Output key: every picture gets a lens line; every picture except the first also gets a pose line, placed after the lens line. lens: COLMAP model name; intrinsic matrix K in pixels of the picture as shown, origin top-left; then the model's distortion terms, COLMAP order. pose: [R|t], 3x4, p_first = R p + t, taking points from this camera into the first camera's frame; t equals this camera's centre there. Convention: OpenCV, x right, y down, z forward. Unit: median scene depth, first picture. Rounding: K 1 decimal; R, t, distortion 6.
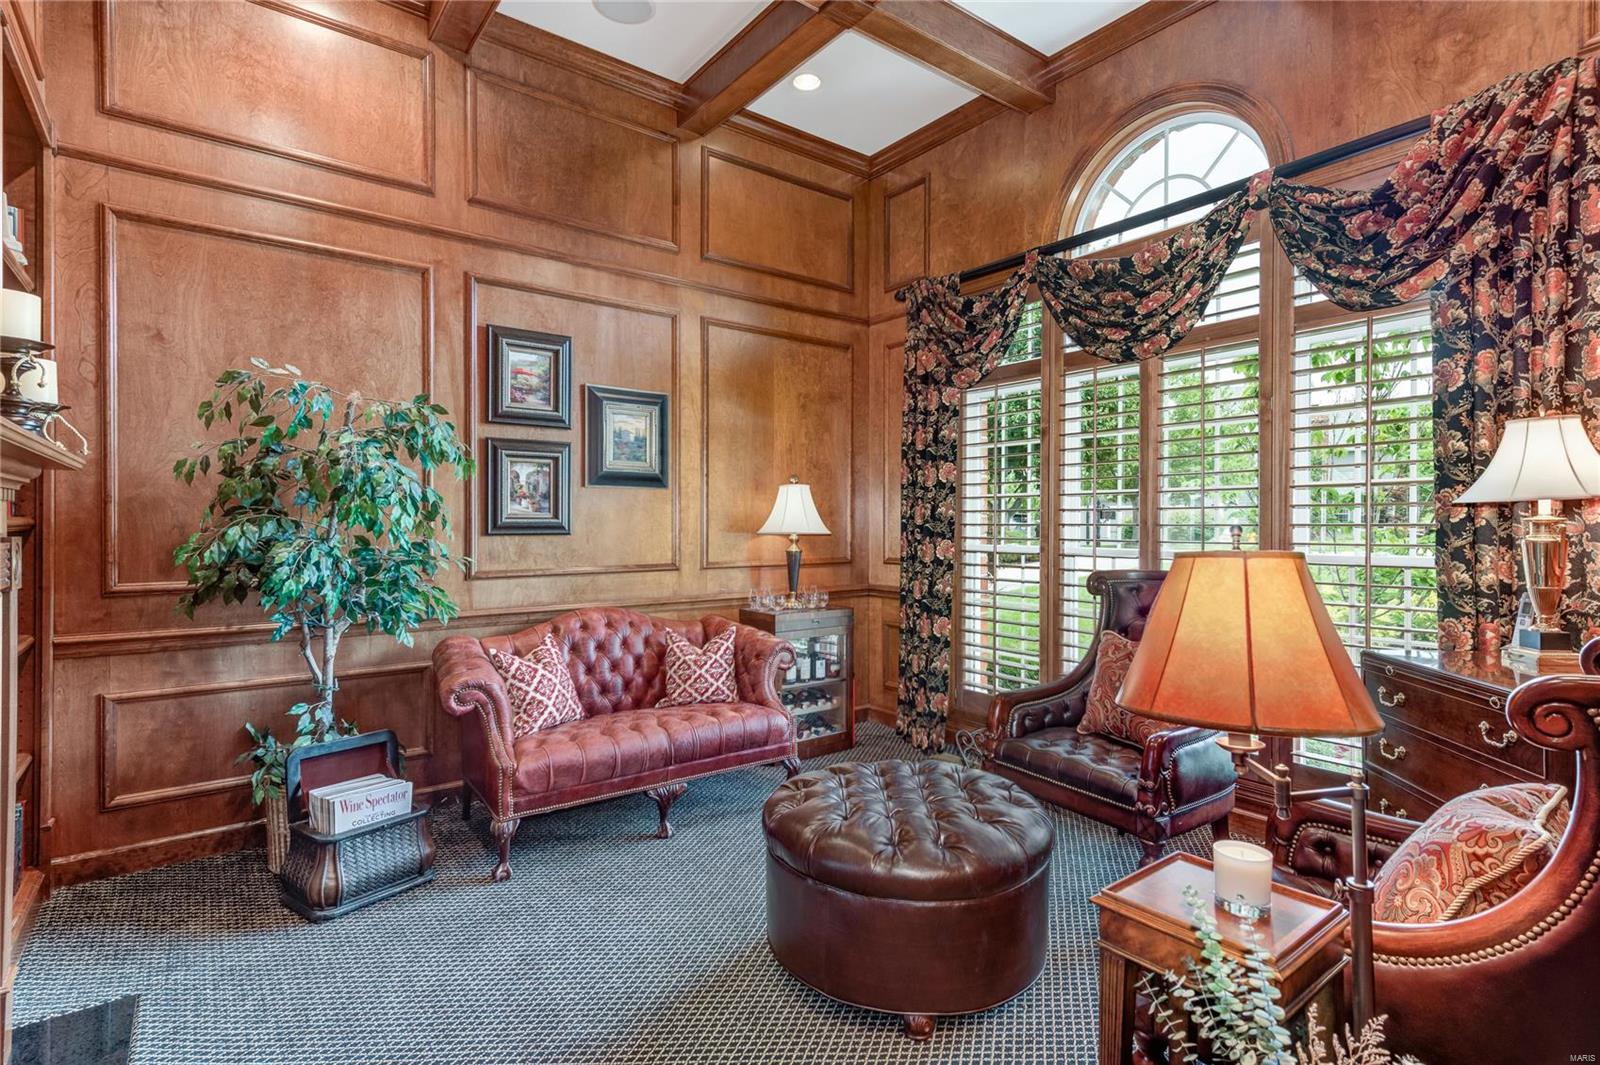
lens RADIAL K [[777.7, 0, 798.4], [0, 777.7, 526.0], [0, 0, 1]] dist [0.014827, -0.001490]
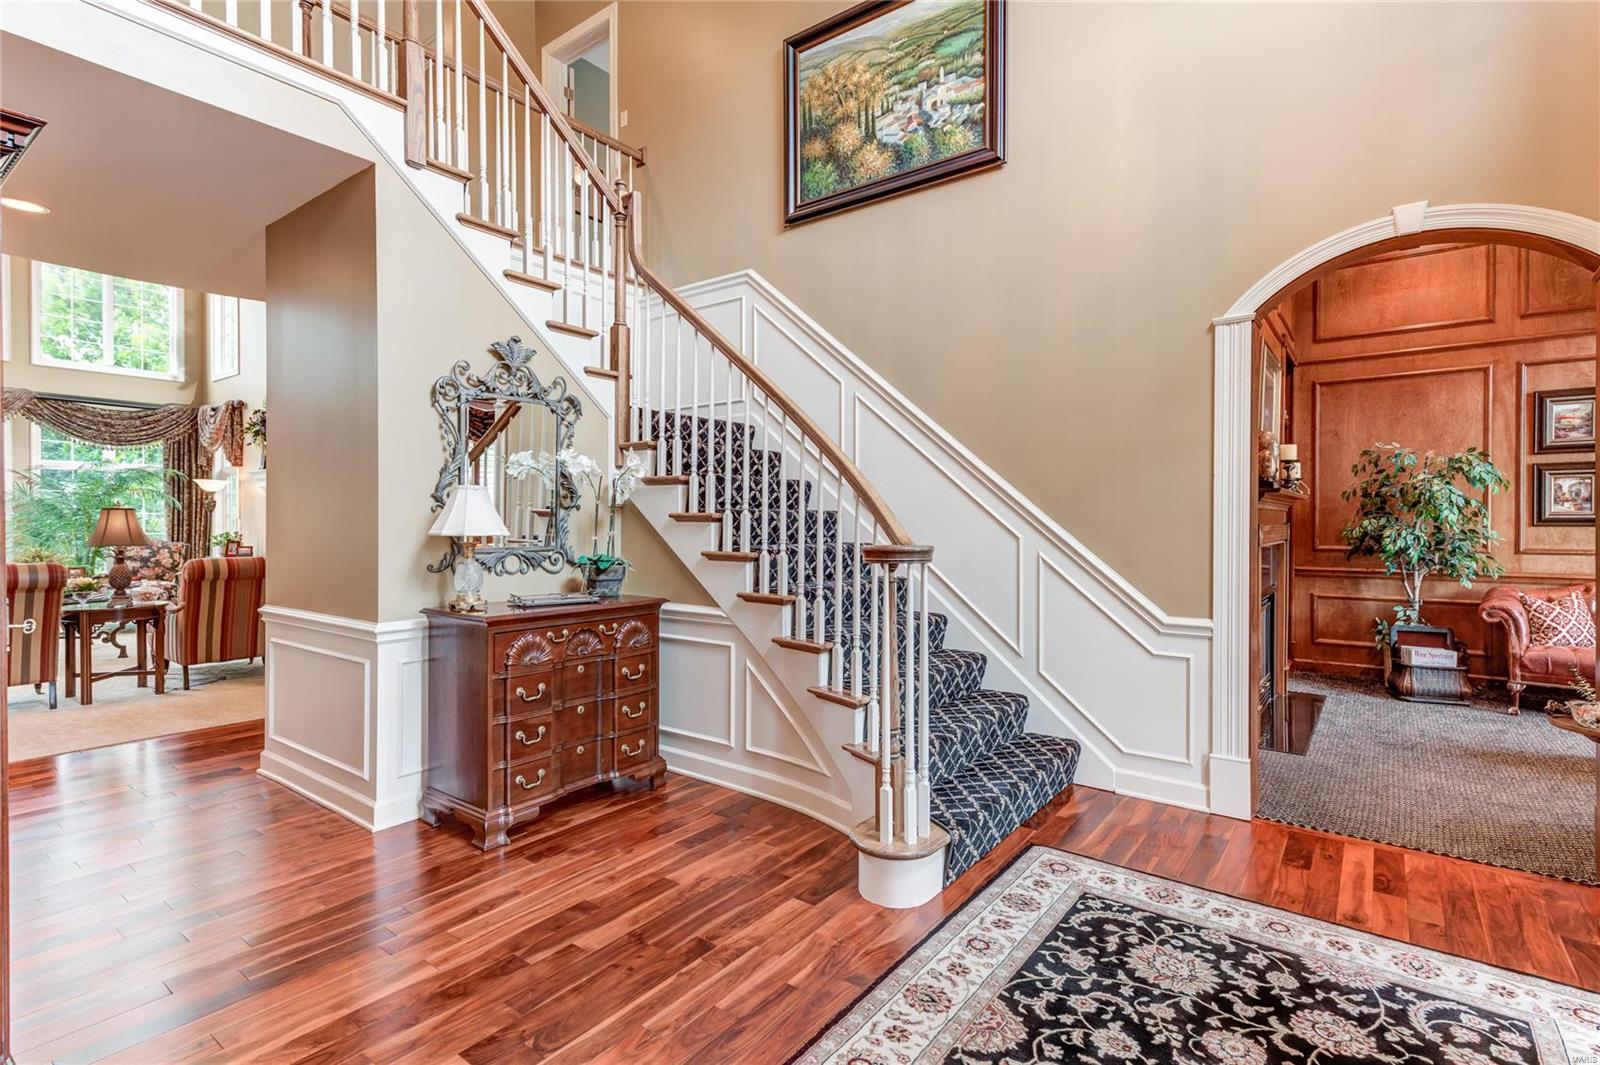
lens RADIAL K [[777.7, 0, 796.7], [0, 777.7, 528.8], [0, 0, 1]] dist [0.014827, -0.001490]
pose [[0.265314, 0.004072, -0.964154, 0.900012], [-0.003279, 0.999989, 0.003321, 0.020669], [0.964157, 0.002281, 0.265324, -1.039008]]
